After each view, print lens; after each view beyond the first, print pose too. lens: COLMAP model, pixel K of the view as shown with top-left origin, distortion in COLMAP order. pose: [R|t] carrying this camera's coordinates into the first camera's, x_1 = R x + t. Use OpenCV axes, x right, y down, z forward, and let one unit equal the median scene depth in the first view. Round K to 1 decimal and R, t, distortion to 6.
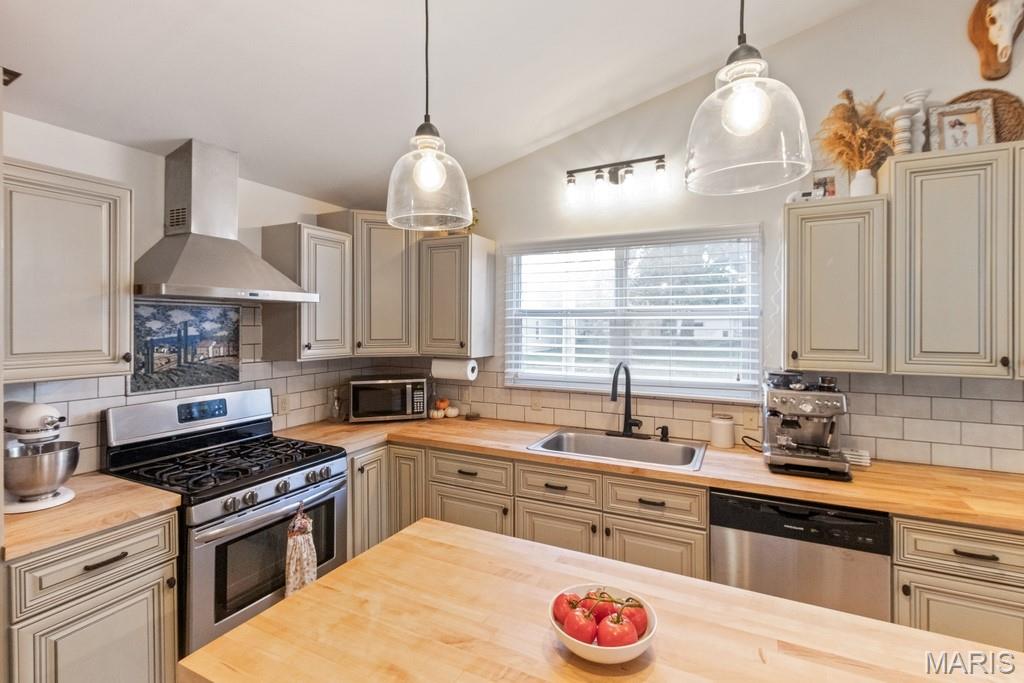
lens RADIAL K [[472.9, 0, 513.5], [0, 472.9, 325.3], [0, 0, 1]] dist [0.000625, 0.000234]
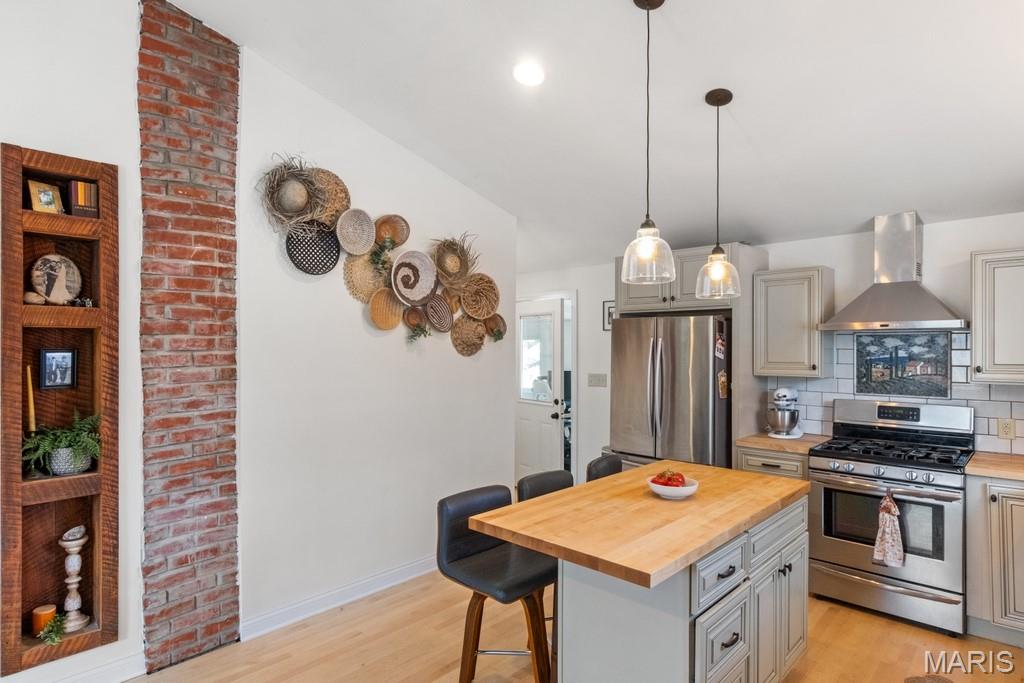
lens RADIAL K [[557.7, 0, 510.3], [0, 557.7, 344.5], [0, 0, 1]] dist [0.000338, -0.000634]
pose [[-0.292813, -0.007025, -0.956144, 1.097341], [-0.003765, 0.999974, -0.006194, 0.001063], [0.956162, 0.001786, -0.292832, 0.397966]]
